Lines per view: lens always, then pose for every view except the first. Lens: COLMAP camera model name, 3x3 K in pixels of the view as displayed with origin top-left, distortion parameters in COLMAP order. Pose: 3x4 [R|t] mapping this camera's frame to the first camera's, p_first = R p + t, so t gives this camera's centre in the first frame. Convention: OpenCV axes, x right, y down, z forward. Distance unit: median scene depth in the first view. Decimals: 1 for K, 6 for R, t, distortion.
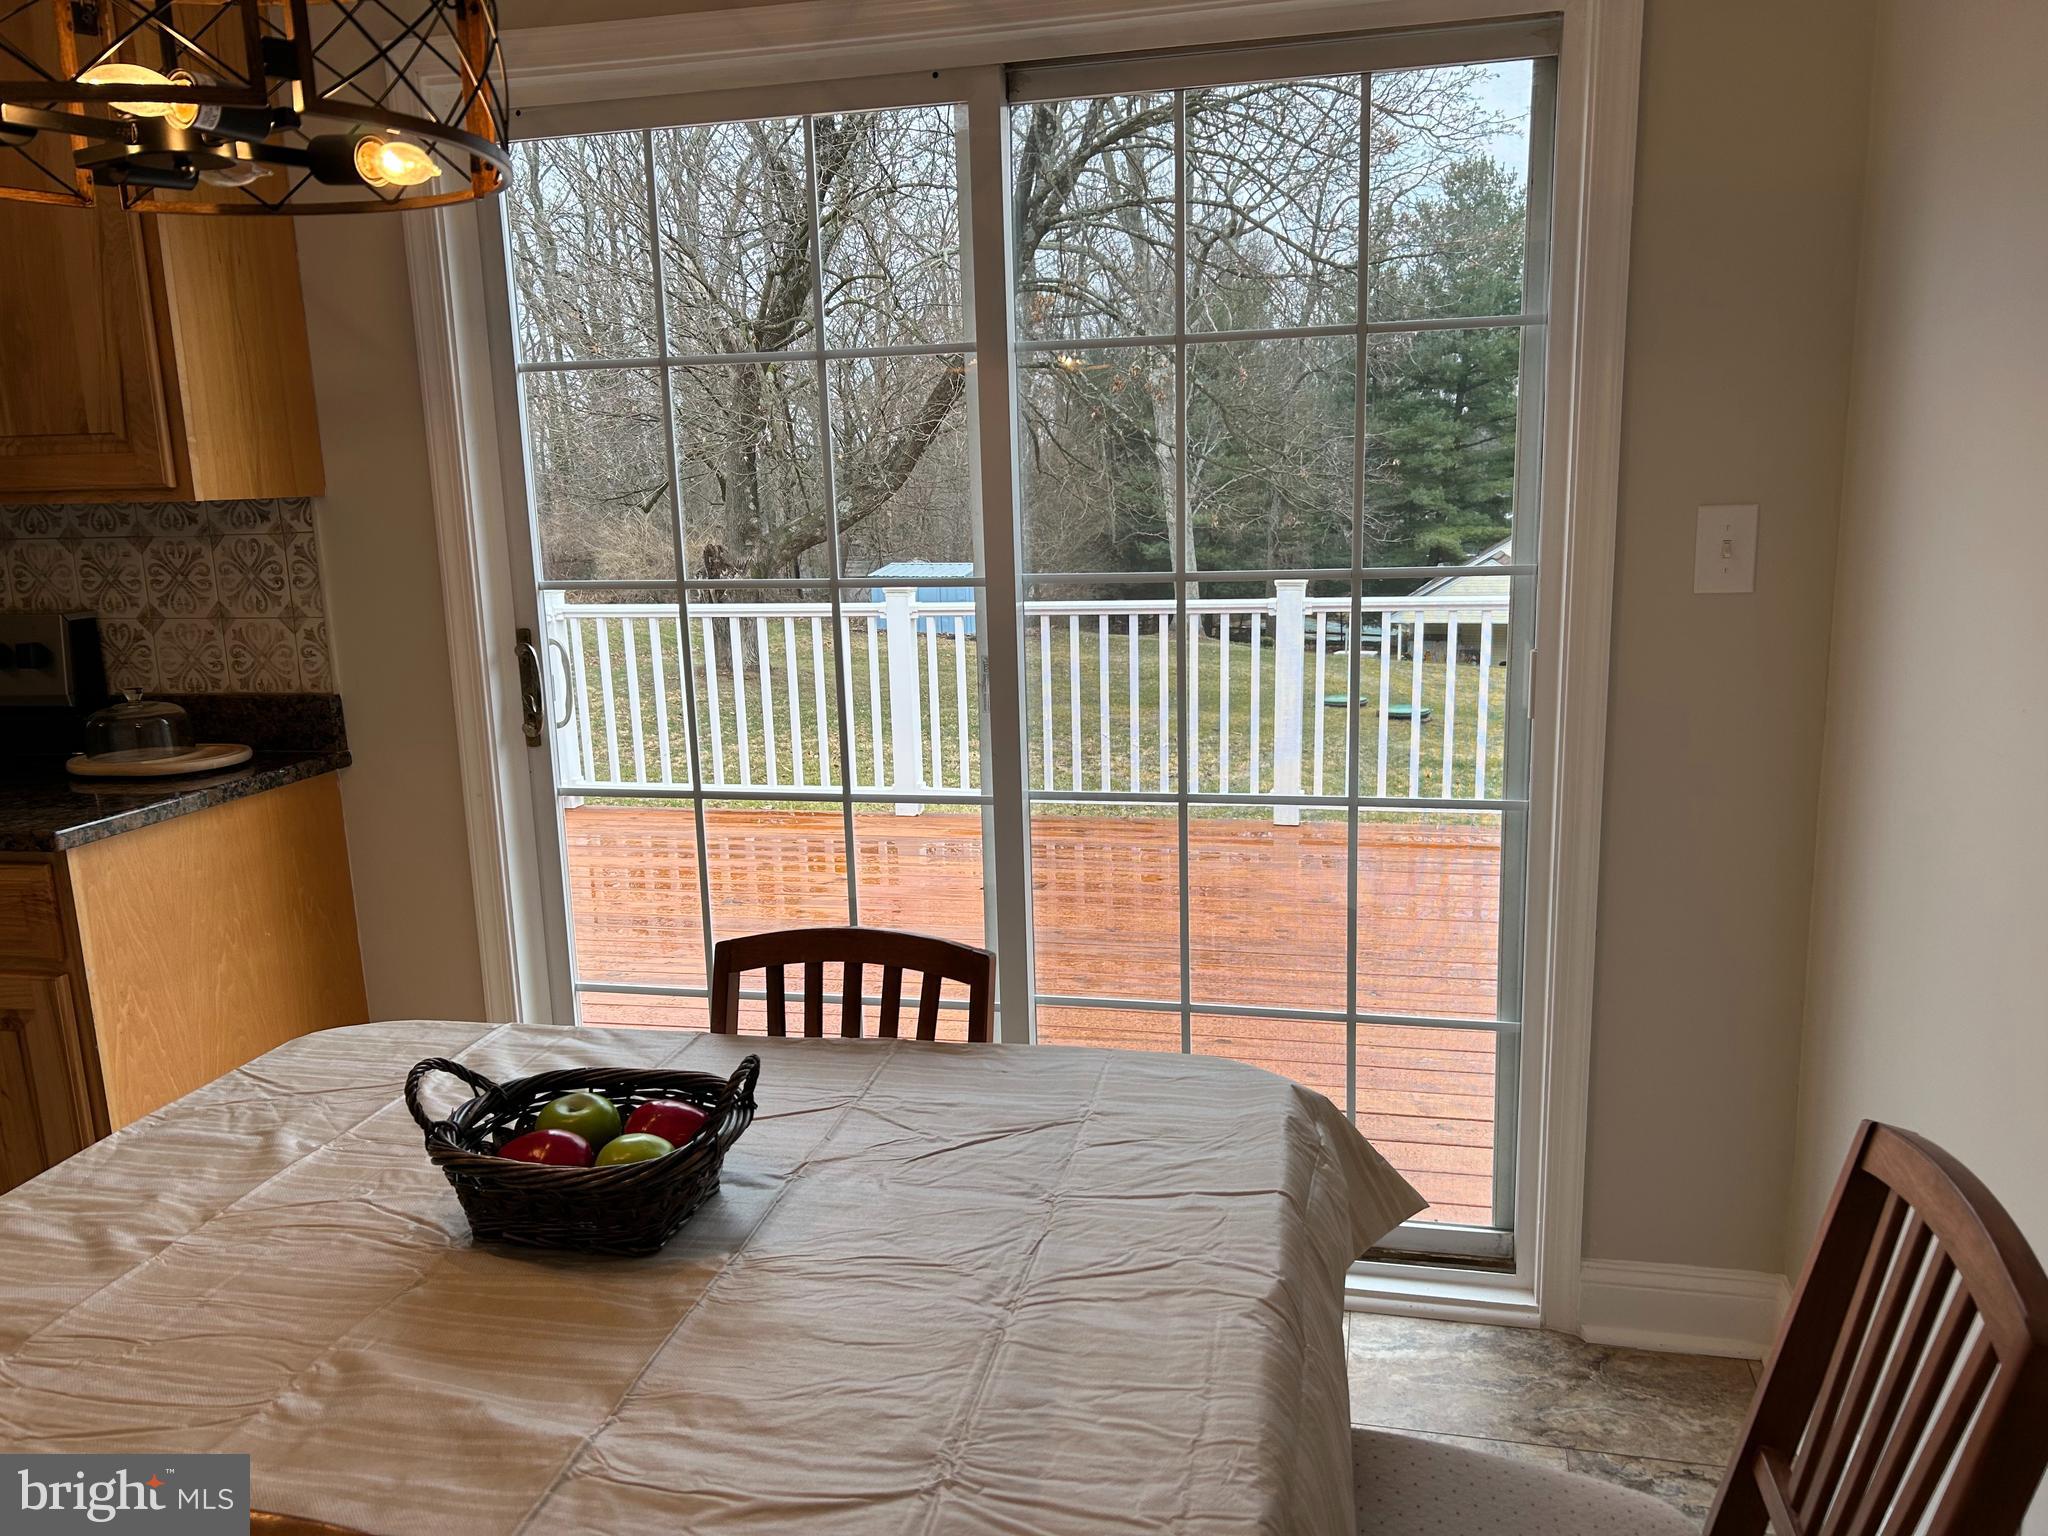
lens RADIAL K [[1530.9, 0, 1022.5], [0, 1530.9, 771.1], [0, 0, 1]] dist [0.062865, -0.076539]
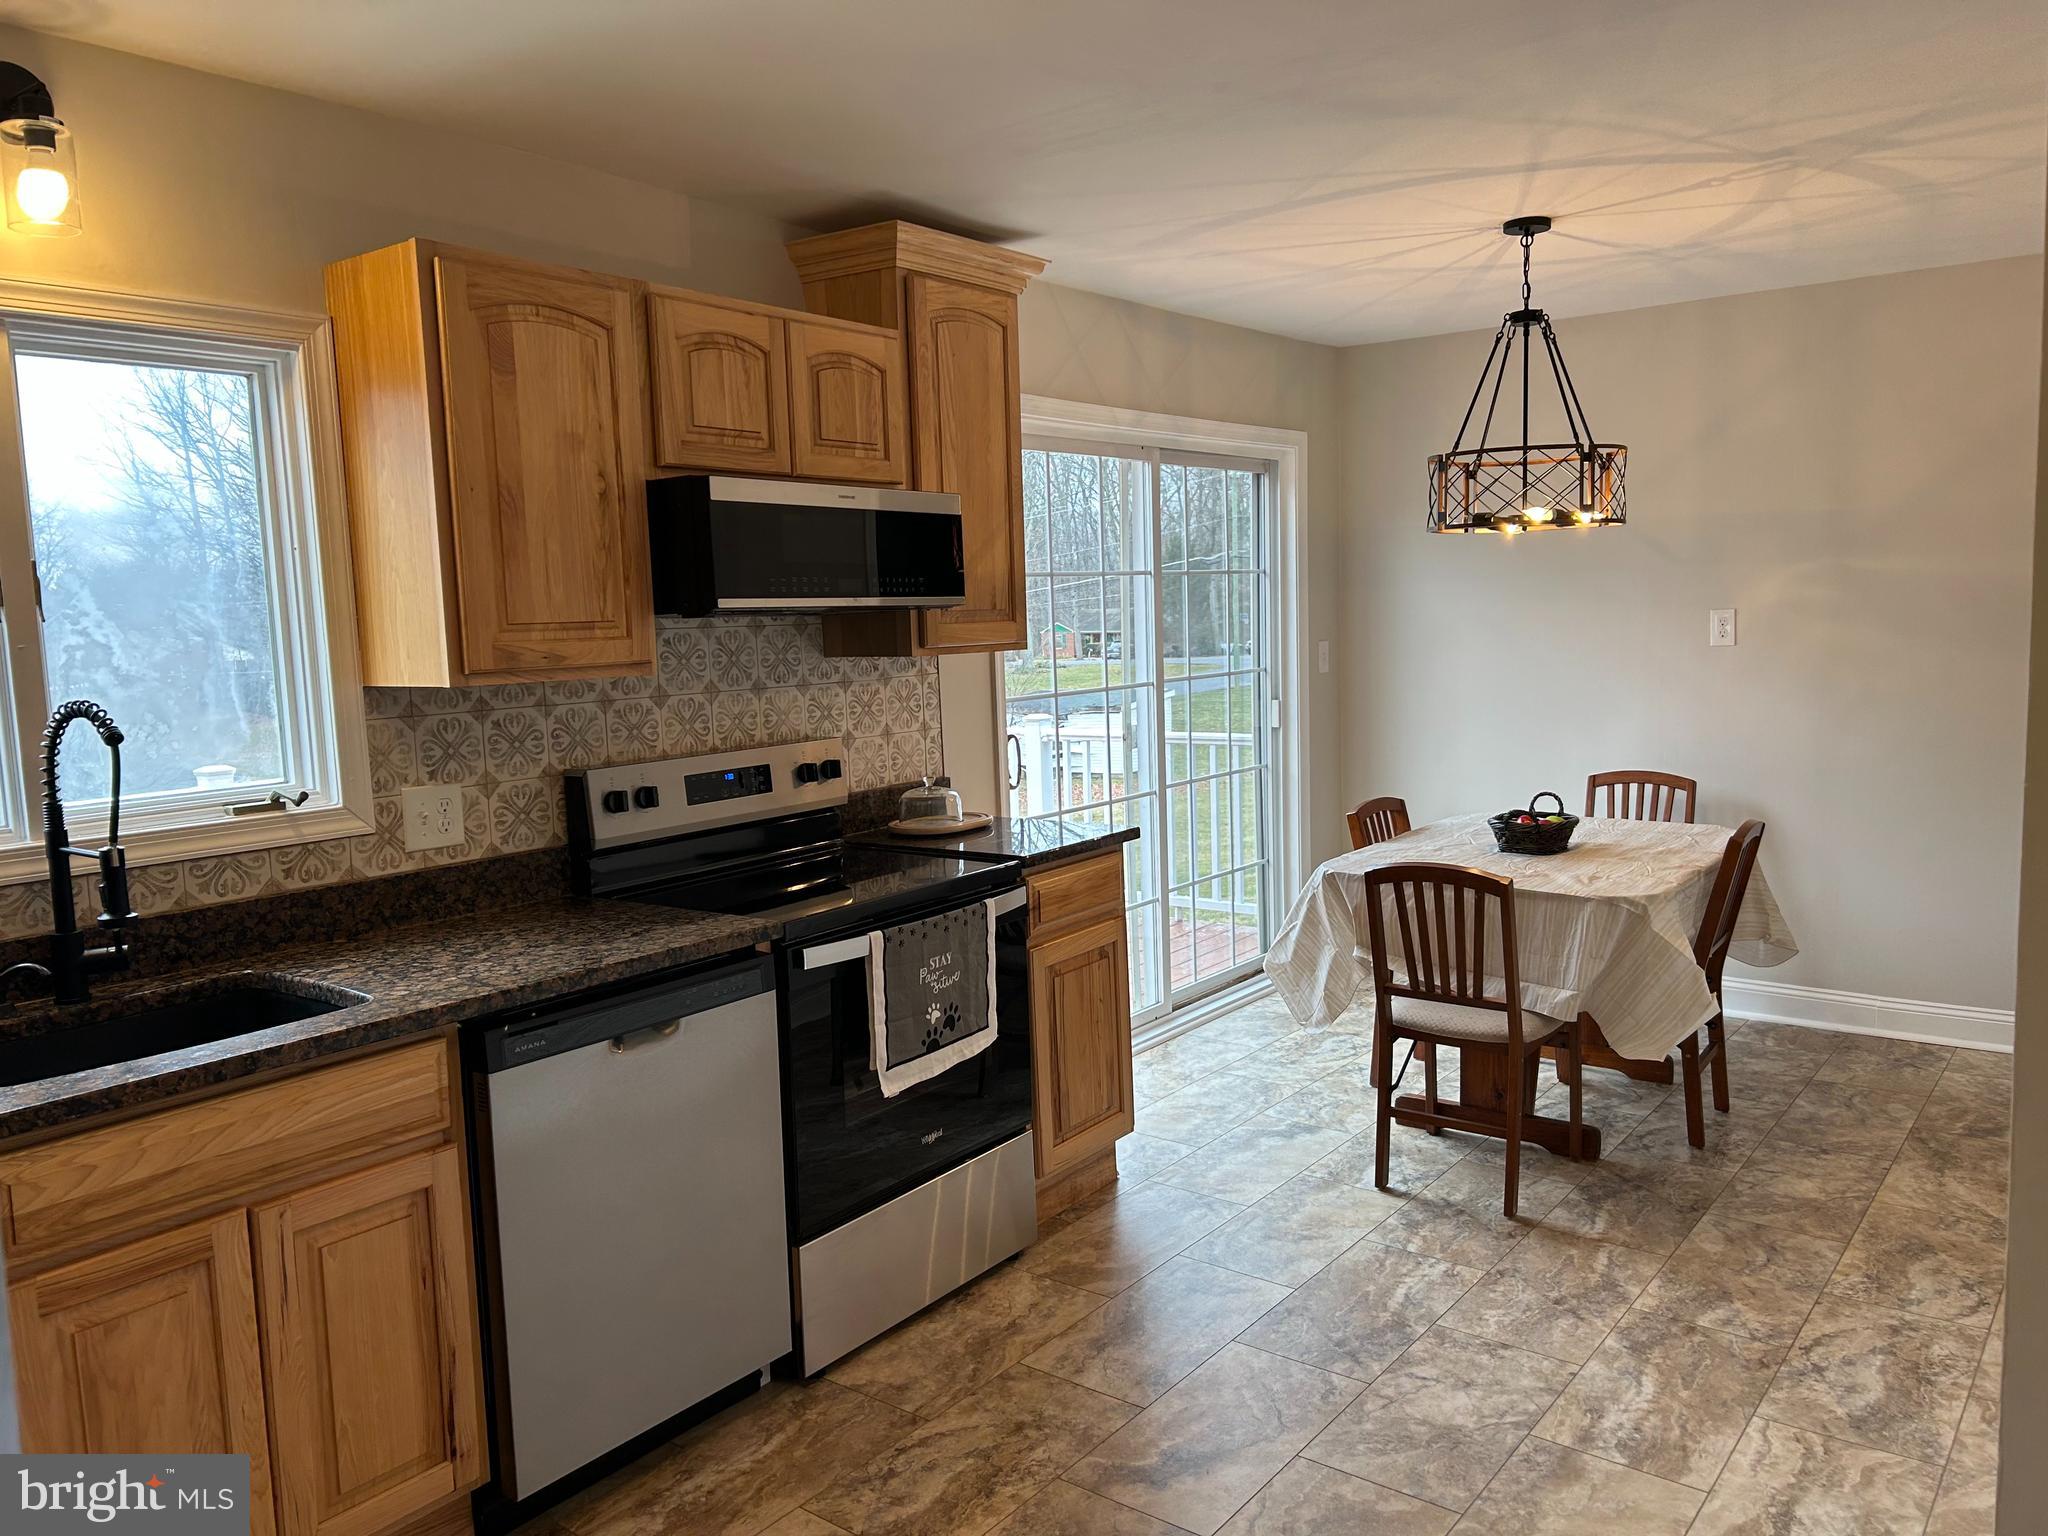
lens RADIAL K [[1520.3, 0, 1031.8], [0, 1520.3, 777.9], [0, 0, 1]] dist [0.008620, 0.003653]
pose [[0.412724, -0.085177, 0.906865, -1.759031], [0.204222, 0.978924, -0.000999, -0.029210], [-0.887667, 0.185614, 0.421420, 0.280468]]
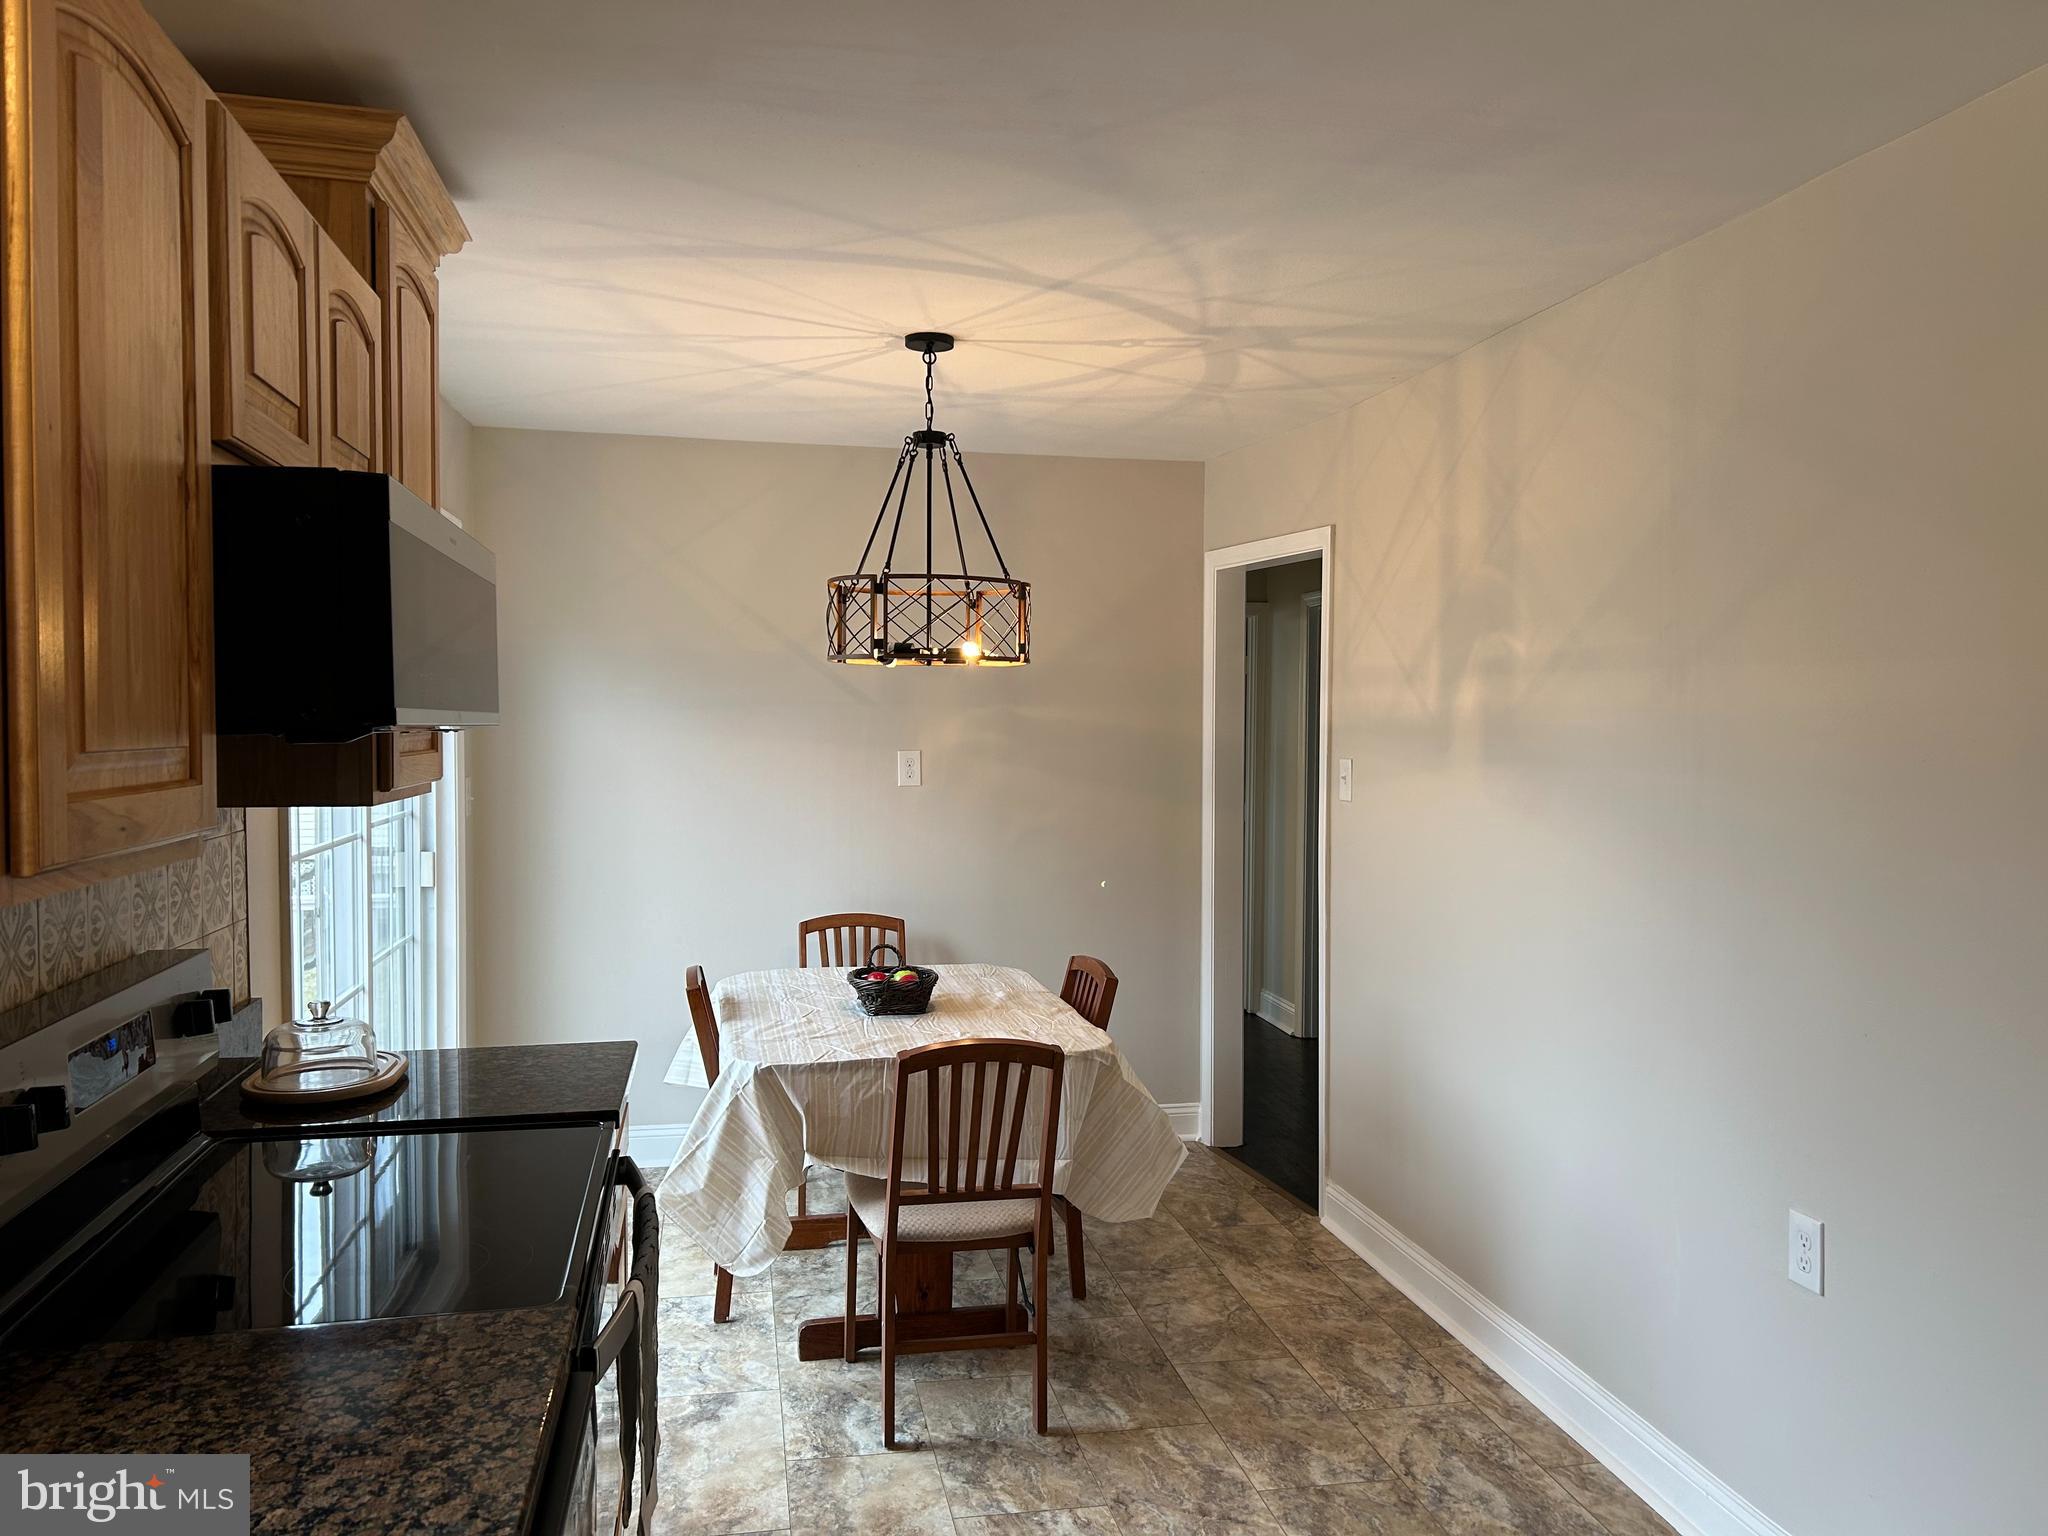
lens RADIAL K [[1530.9, 0, 1022.5], [0, 1530.9, 771.1], [0, 0, 1]] dist [0.062865, -0.076539]
pose [[-0.415276, -0.005173, 0.909681, -1.498085], [0.191872, 0.976990, 0.093147, -0.181709], [-0.889230, 0.213224, -0.404728, 0.917040]]
